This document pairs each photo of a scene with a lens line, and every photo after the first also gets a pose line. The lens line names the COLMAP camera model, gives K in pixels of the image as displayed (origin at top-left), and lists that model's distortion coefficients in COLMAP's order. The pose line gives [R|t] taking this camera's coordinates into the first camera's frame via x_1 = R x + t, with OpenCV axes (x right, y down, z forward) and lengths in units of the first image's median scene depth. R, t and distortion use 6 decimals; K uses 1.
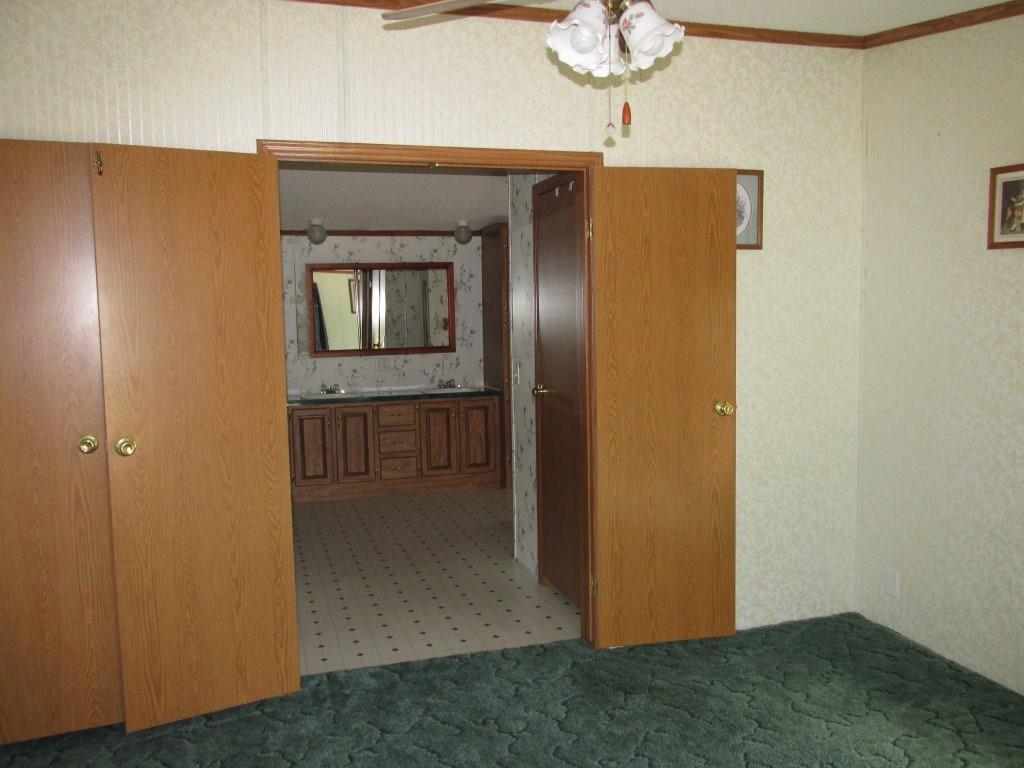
lens RADIAL K [[856.5, 0, 507.3], [0, 856.5, 383.0], [0, 0, 1]] dist [-0.031779, 0.009973]
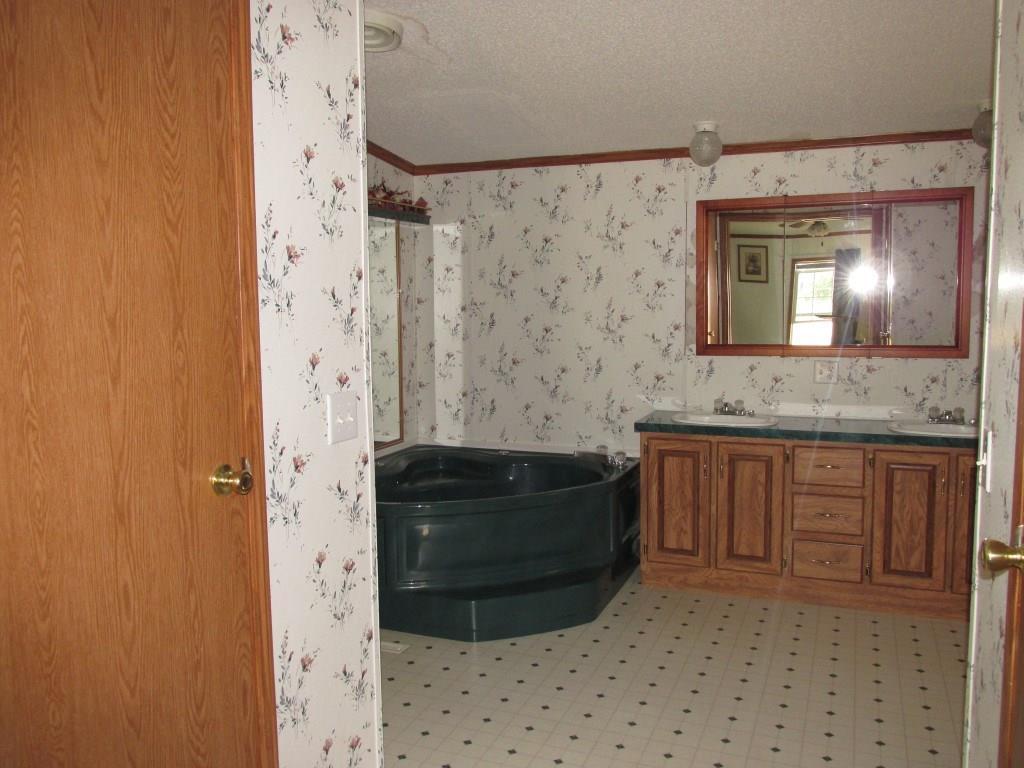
lens RADIAL K [[856.5, 0, 505.6], [0, 856.5, 377.7], [0, 0, 1]] dist [-0.031779, 0.009973]
pose [[0.776414, 0.072594, -0.626029, 0.049442], [-0.060268, 0.997344, 0.040905, -0.029679], [0.627335, 0.005971, 0.778726, 0.433333]]
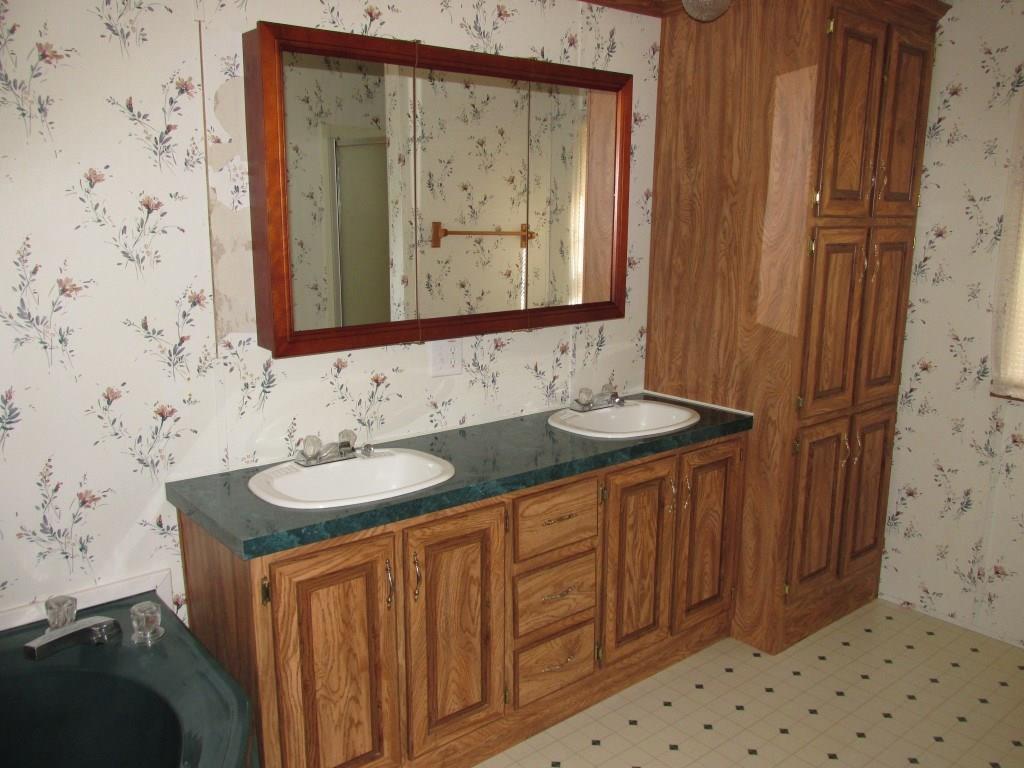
lens RADIAL K [[856.5, 0, 516.6], [0, 856.5, 382.2], [0, 0, 1]] dist [-0.031779, 0.009973]
pose [[0.919945, -0.049512, 0.388908, -0.269628], [0.005095, 0.993419, 0.114420, -0.053848], [-0.392014, -0.103278, 0.914144, 0.695994]]
